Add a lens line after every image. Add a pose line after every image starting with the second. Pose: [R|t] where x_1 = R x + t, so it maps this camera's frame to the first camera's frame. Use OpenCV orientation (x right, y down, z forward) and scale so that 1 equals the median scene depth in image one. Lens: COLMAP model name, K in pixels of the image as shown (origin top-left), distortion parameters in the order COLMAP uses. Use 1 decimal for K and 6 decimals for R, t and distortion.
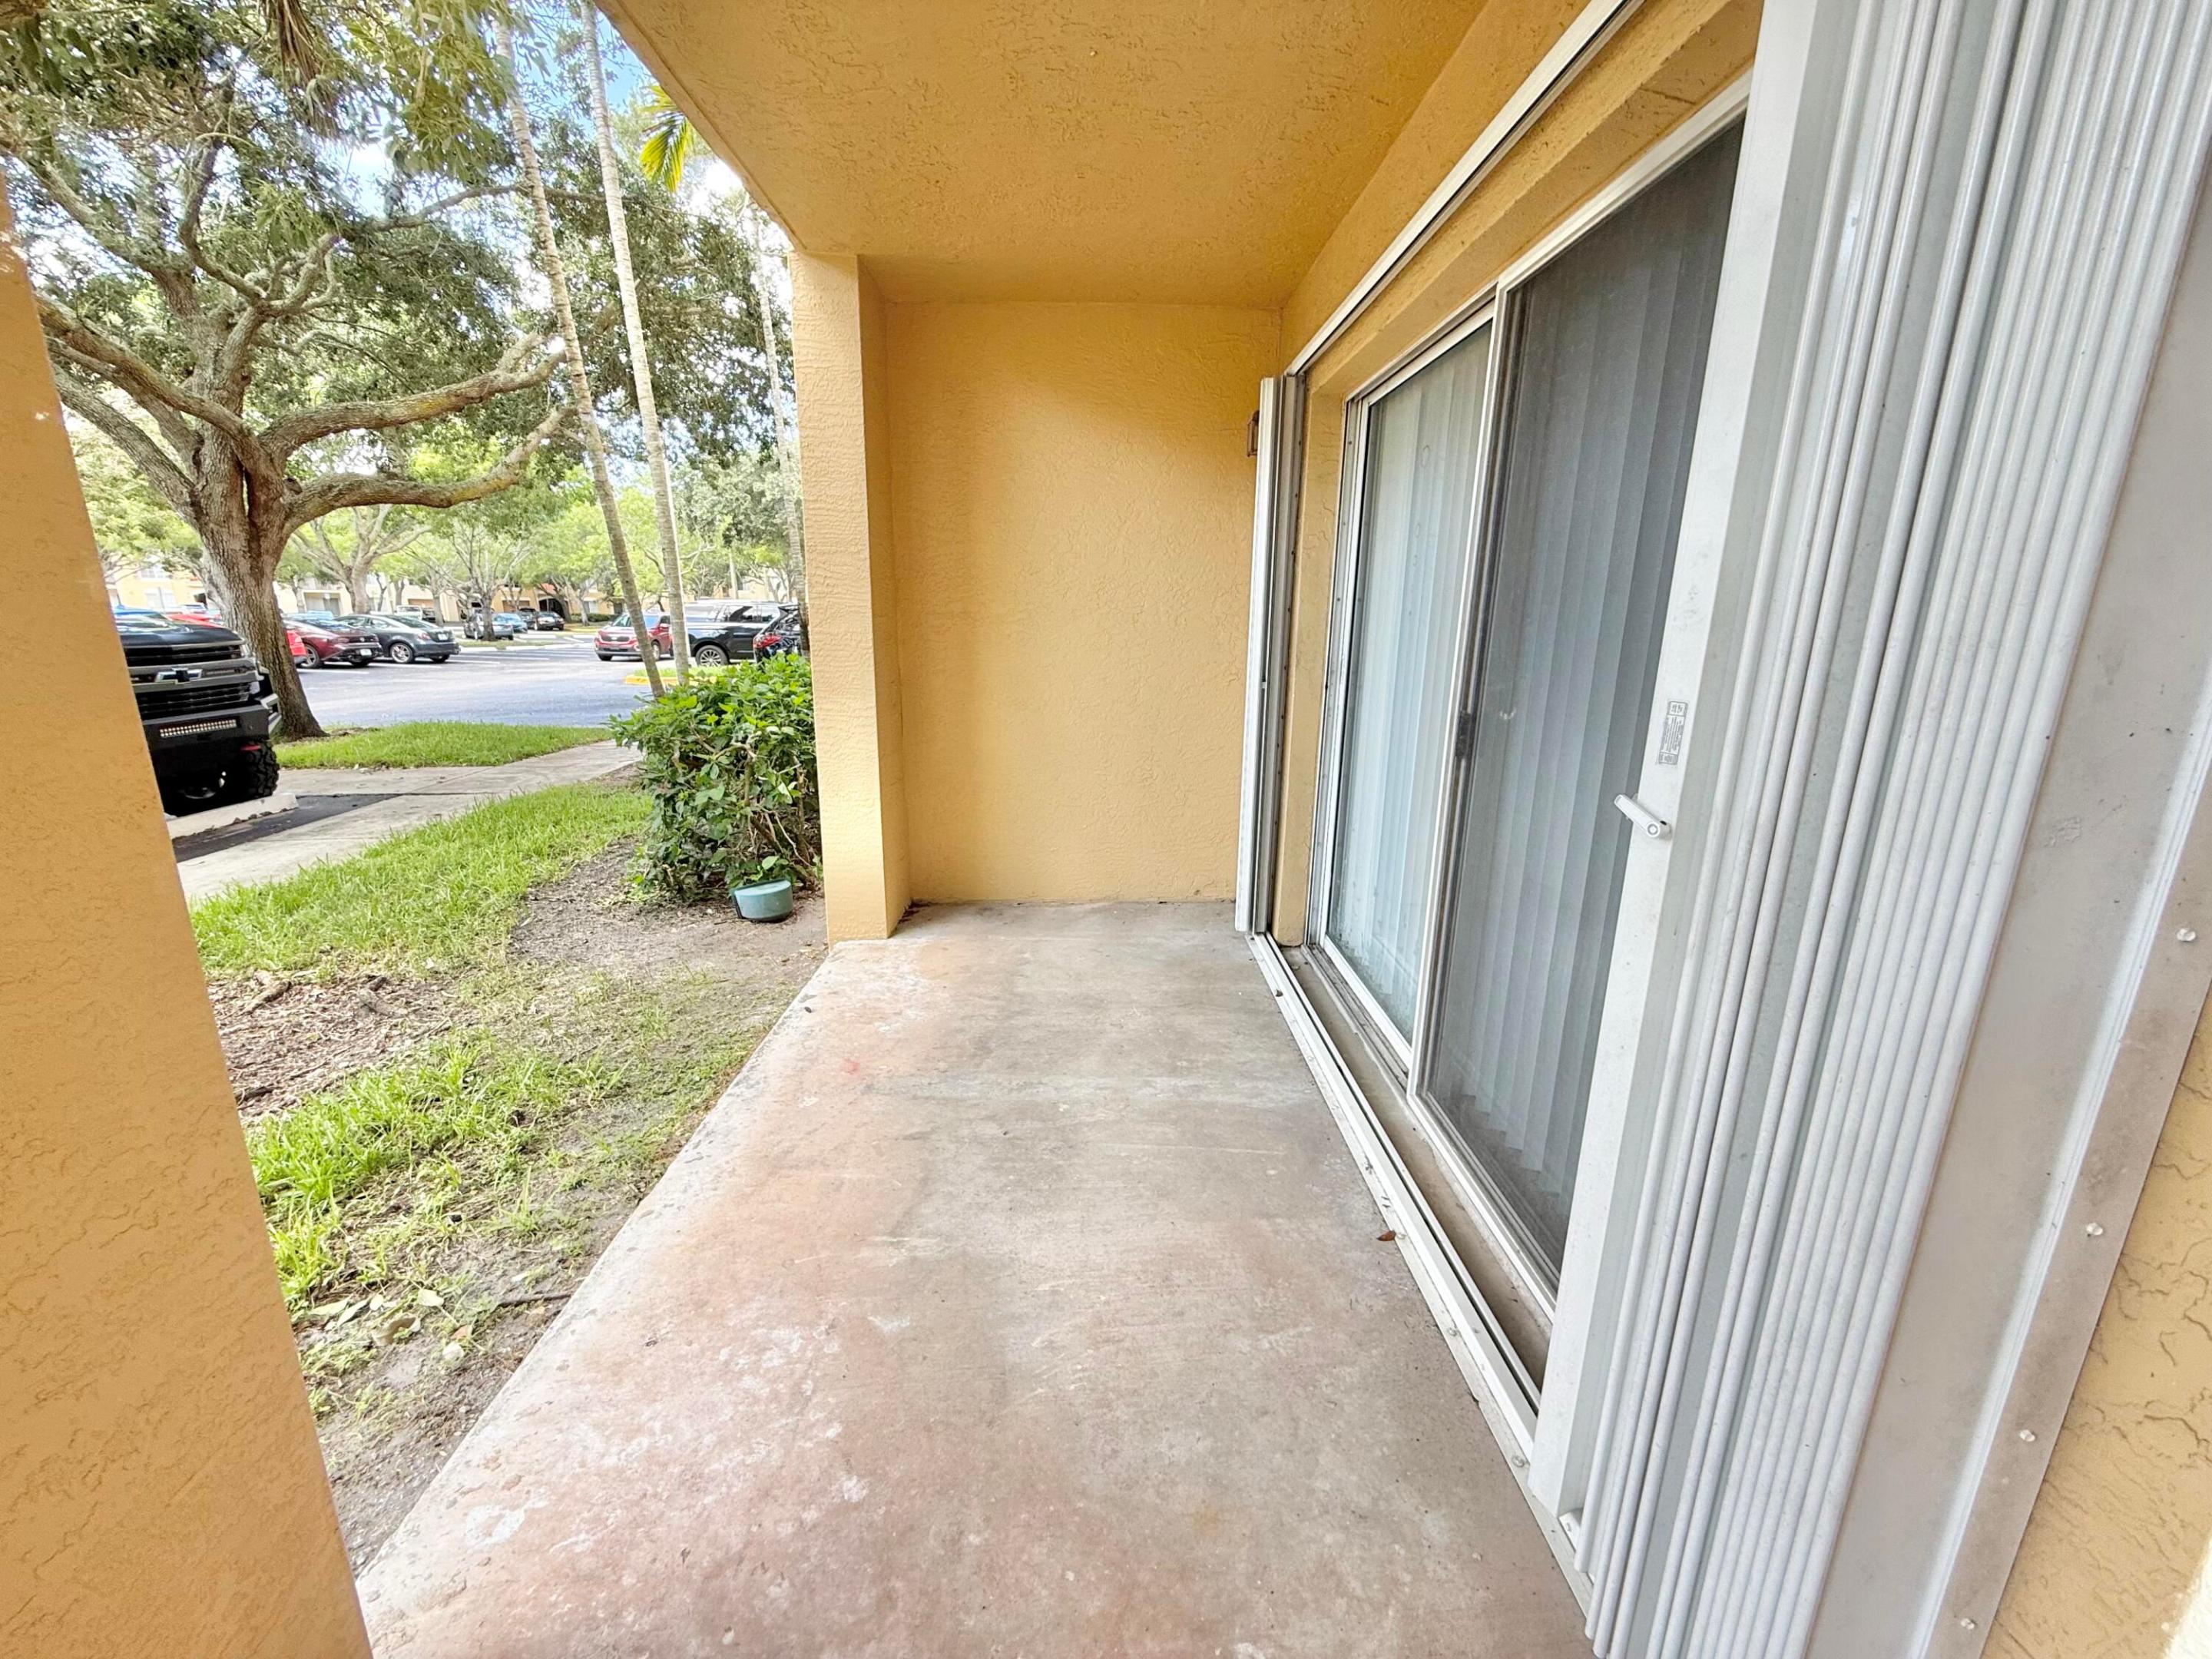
lens RADIAL K [[882.1, 0, 1101.2], [0, 882.1, 833.9], [0, 0, 1]] dist [-0.000023, 0.000296]
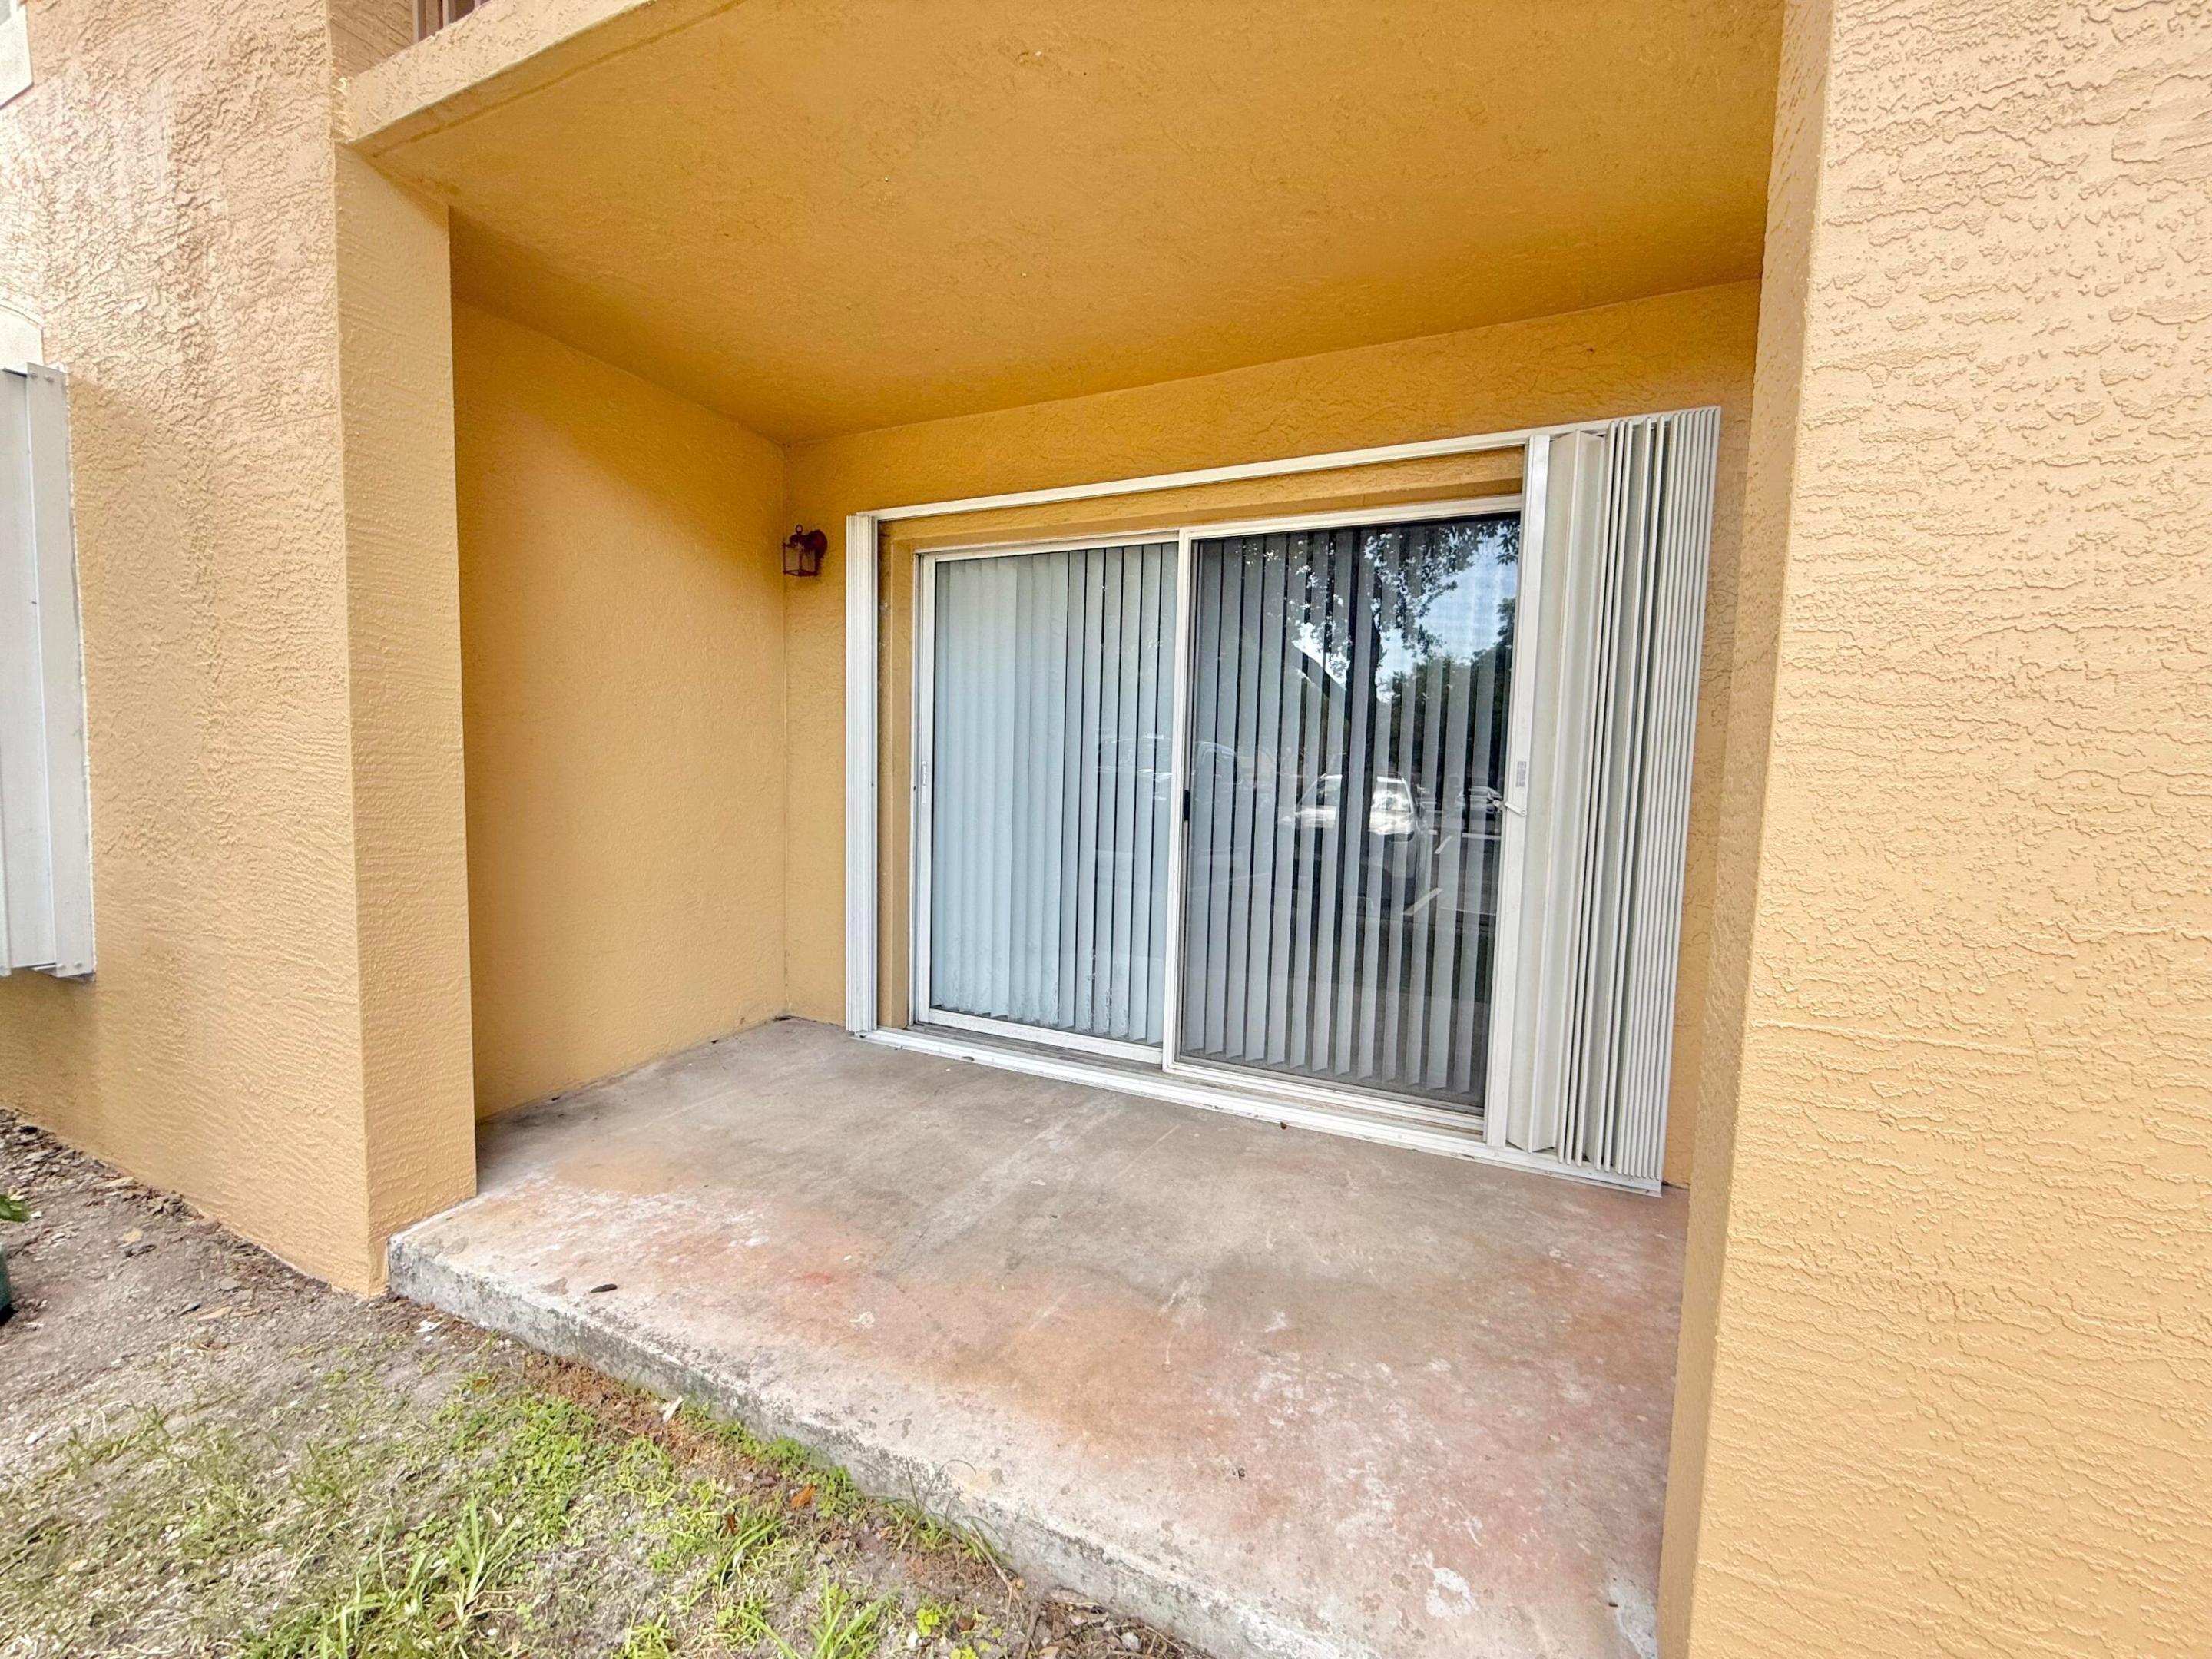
lens RADIAL K [[882.1, 0, 1101.2], [0, 882.1, 833.9], [0, 0, 1]] dist [-0.000023, 0.000296]
pose [[0.434445, -0.071887, 0.897825, -0.801138], [0.196036, 0.980460, -0.016356, -0.052741], [-0.879106, 0.183111, 0.440049, 0.357928]]
